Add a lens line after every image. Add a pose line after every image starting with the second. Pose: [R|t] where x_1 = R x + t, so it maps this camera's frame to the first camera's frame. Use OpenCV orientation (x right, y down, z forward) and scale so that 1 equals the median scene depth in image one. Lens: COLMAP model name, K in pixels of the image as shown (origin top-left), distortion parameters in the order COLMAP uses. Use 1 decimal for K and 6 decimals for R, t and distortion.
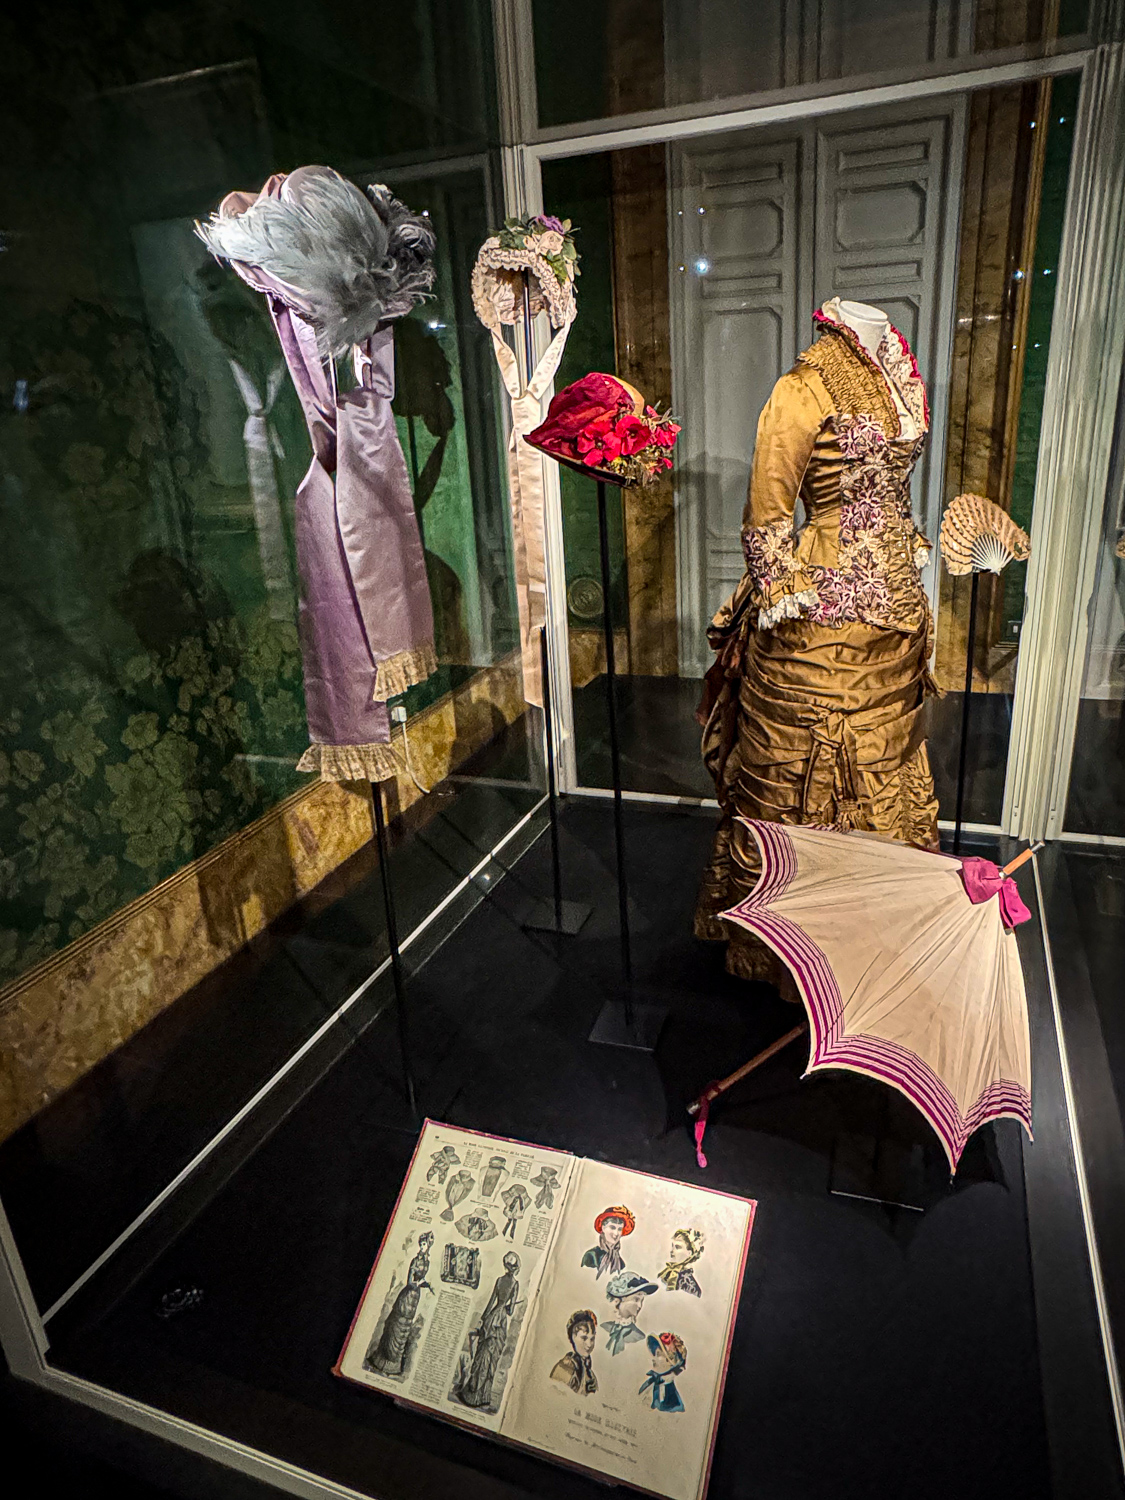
lens RADIAL K [[966.3, 0, 553.9], [0, 966.3, 753.2], [0, 0, 1]] dist [-0.052754, 0.001360]
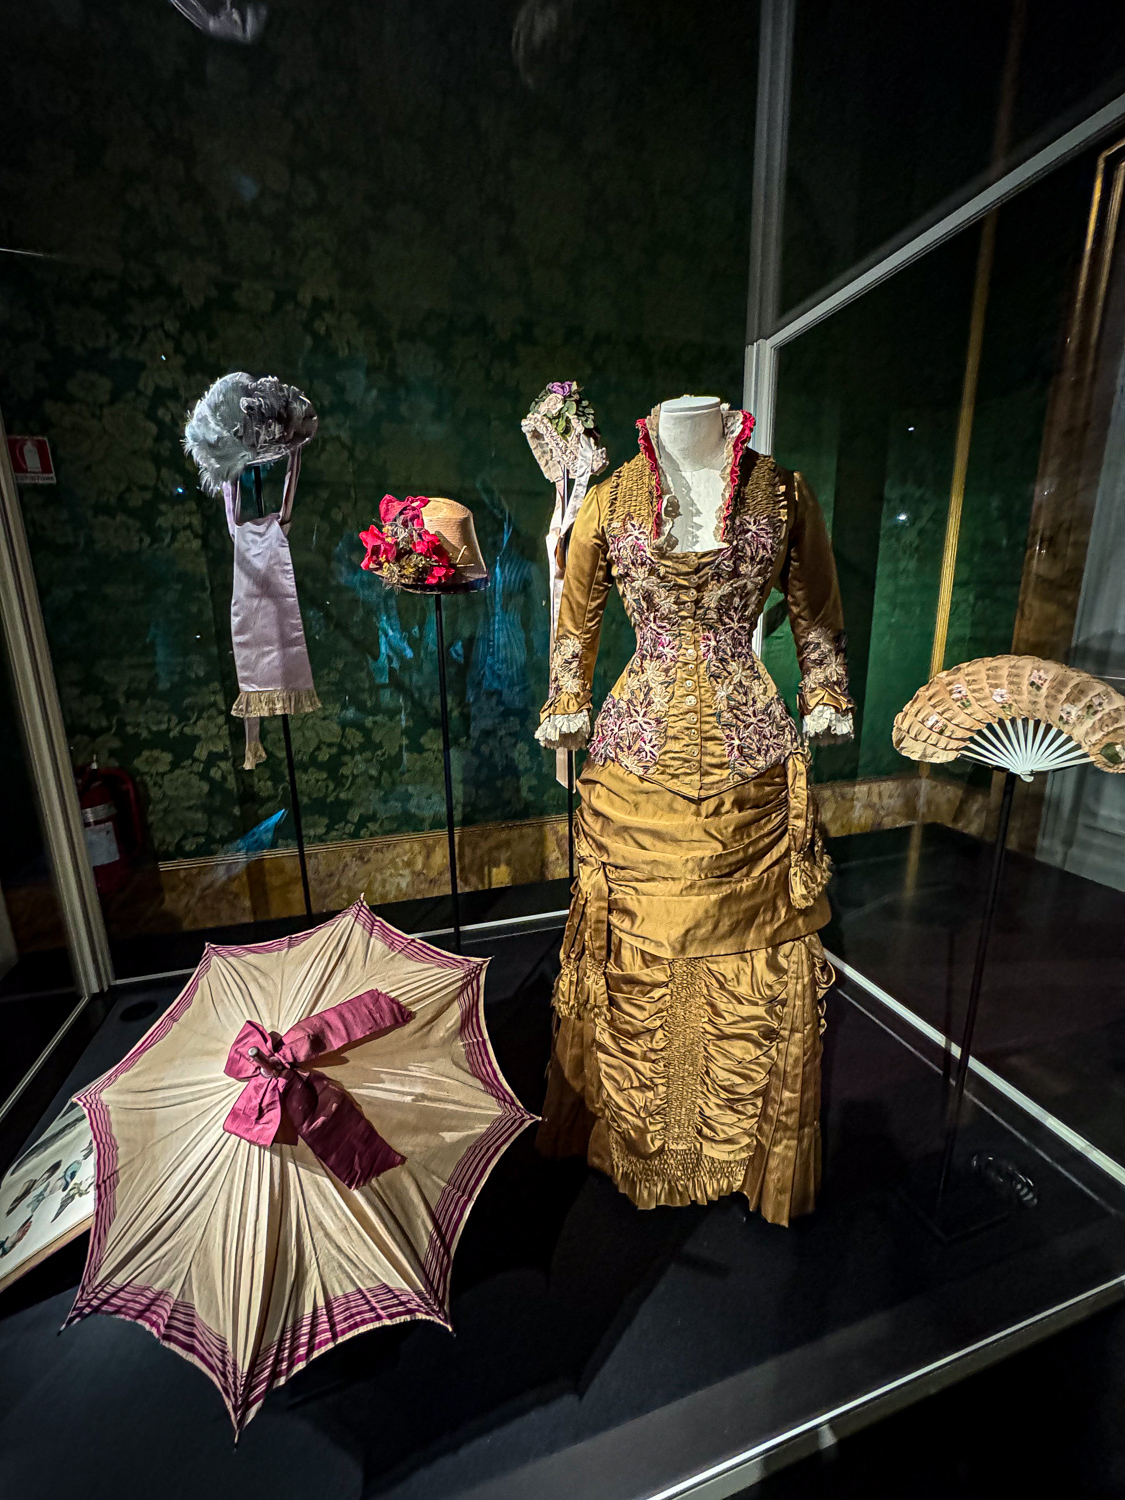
lens RADIAL K [[604.9, 0, 556.2], [0, 604.9, 749.7], [0, 0, 1]] dist [-0.018167, 0.000089]
pose [[0.614204, 0.227756, -0.755566, 0.569927], [-0.300025, 0.952945, 0.043361, -0.128759], [0.729889, 0.200056, 0.653635, 0.500125]]
